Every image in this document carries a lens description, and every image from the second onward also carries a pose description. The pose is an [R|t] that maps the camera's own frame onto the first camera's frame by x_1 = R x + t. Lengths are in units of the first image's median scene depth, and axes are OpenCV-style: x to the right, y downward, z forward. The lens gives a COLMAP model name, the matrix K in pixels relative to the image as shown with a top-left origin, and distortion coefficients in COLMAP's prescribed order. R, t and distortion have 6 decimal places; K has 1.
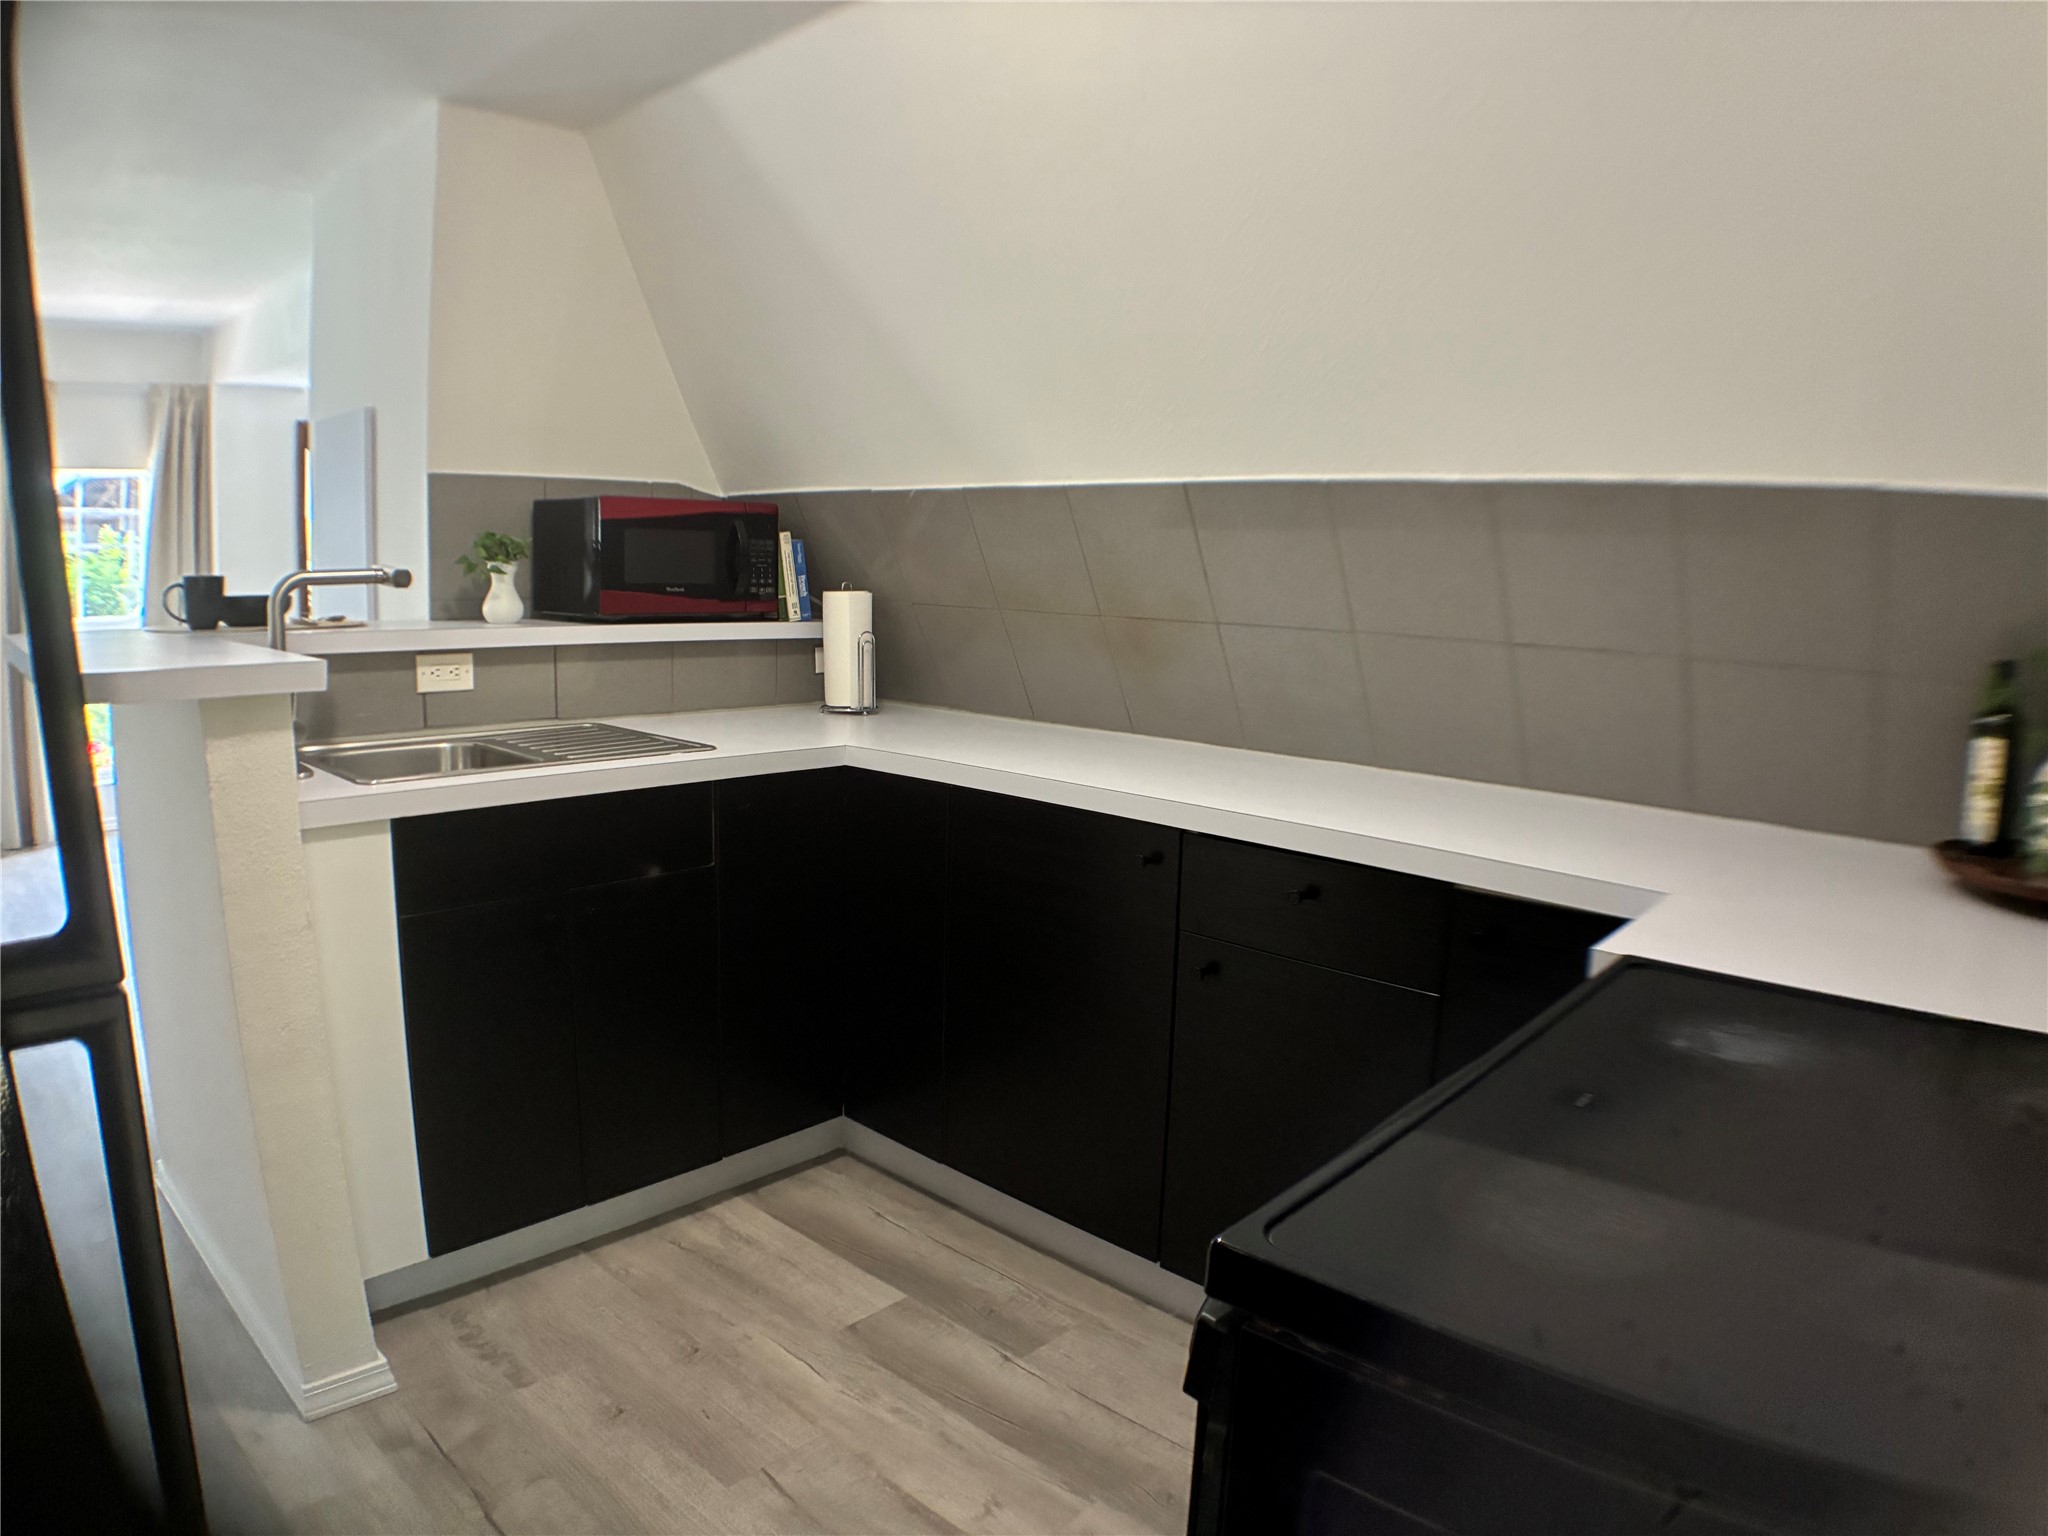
lens RADIAL K [[1280.9, 0, 1007.4], [0, 1280.9, 705.8], [0, 0, 1]] dist [-0.161058, 0.008845]
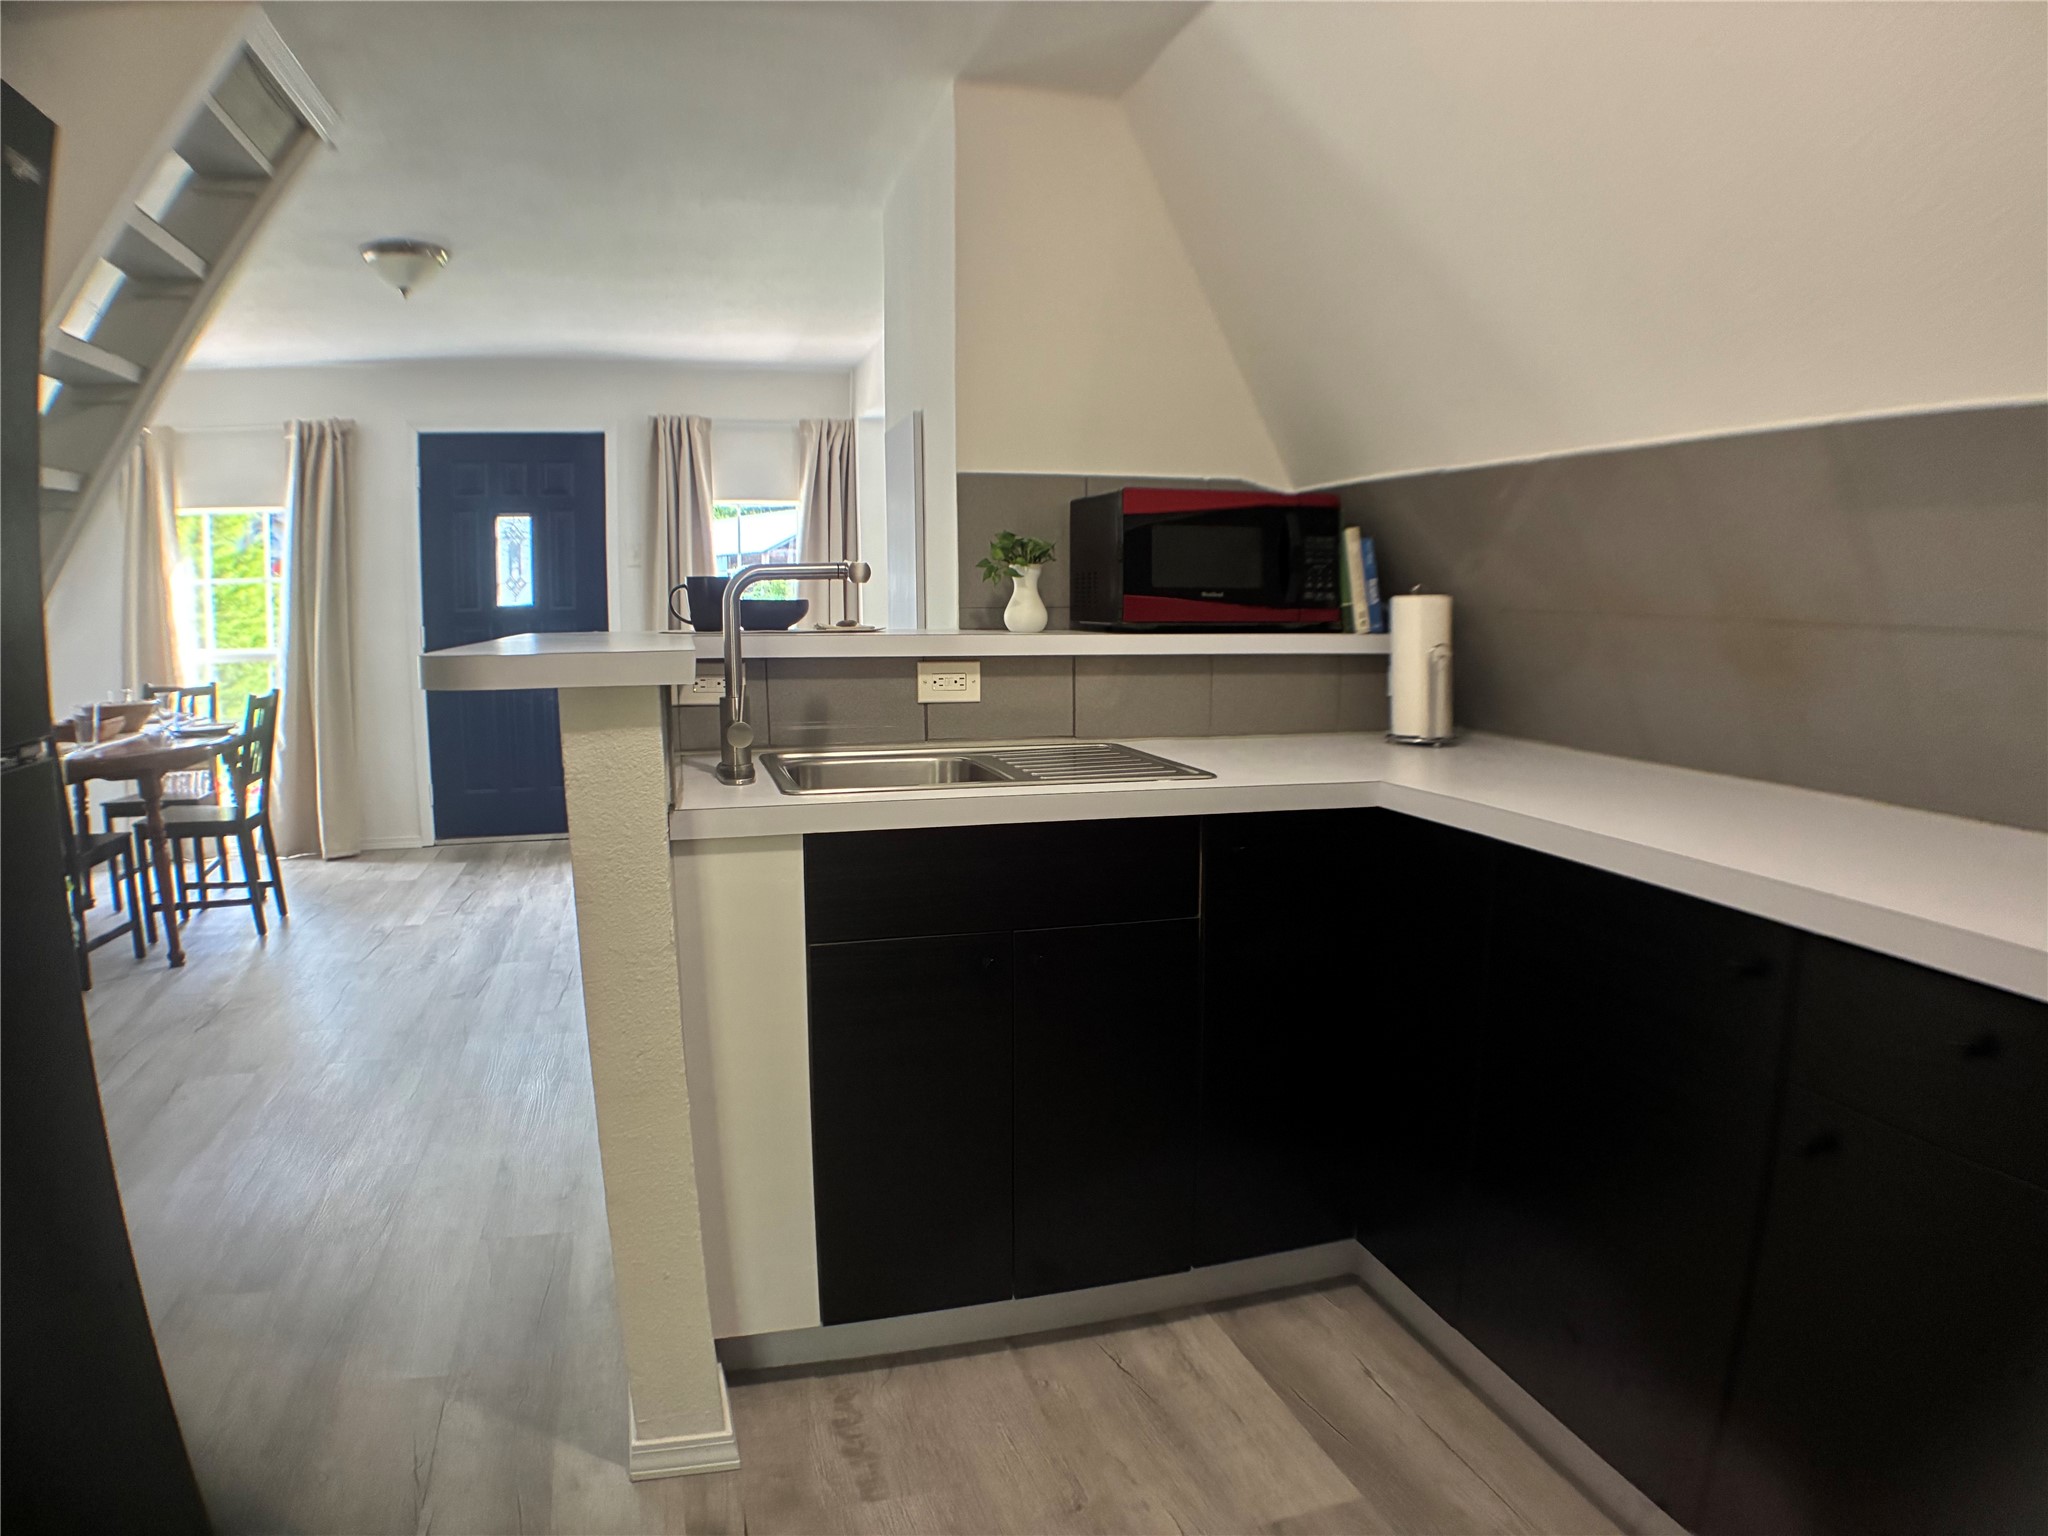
lens RADIAL K [[1280.9, 0, 1001.8], [0, 1280.9, 709.3], [0, 0, 1]] dist [-0.161058, 0.008845]
pose [[0.859070, 0.025004, -0.511248, 0.072747], [-0.038249, 0.999149, -0.015405, 0.007209], [0.510428, 0.032789, 0.859295, 0.204111]]
